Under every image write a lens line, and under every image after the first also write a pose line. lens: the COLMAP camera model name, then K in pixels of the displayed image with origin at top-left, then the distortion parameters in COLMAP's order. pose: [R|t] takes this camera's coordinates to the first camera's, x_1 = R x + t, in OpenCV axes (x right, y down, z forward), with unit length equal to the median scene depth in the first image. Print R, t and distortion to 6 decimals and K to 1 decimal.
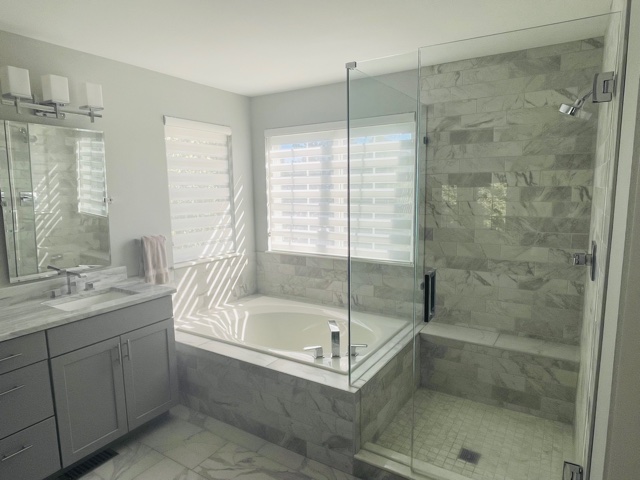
lens RADIAL K [[399.1, 0, 322.6], [0, 399.1, 241.0], [0, 0, 1]] dist [0.001090, -0.018586]
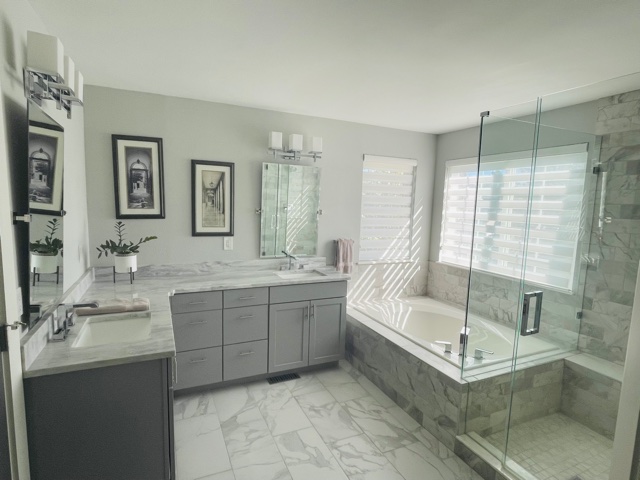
lens RADIAL K [[348.4, 0, 322.1], [0, 348.4, 238.9], [0, 0, 1]] dist [-0.014191, -0.005454]
pose [[0.835566, 0.095533, -0.541020, 0.179835], [-0.115000, 0.993363, -0.002201, -0.000490], [0.537219, 0.064057, 0.841007, -0.090537]]
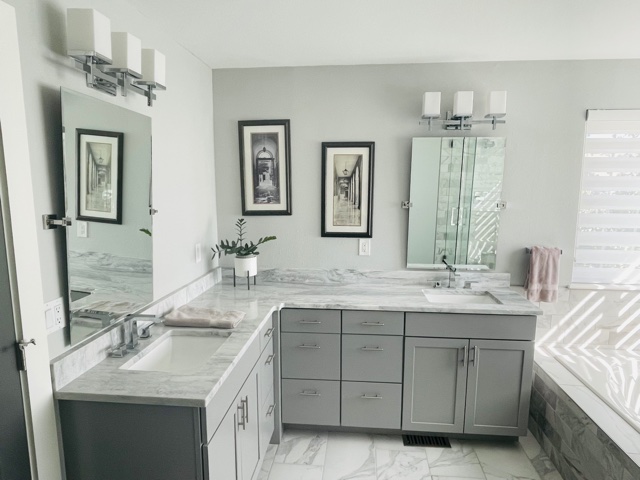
lens RADIAL K [[399.1, 0, 318.1], [0, 399.1, 242.5], [0, 0, 1]] dist [0.001090, -0.018586]
pose [[0.433717, 0.138037, -0.890413, 0.157480], [-0.127720, 0.987636, 0.090897, -0.040340], [0.891952, 0.074300, 0.445984, 0.137666]]
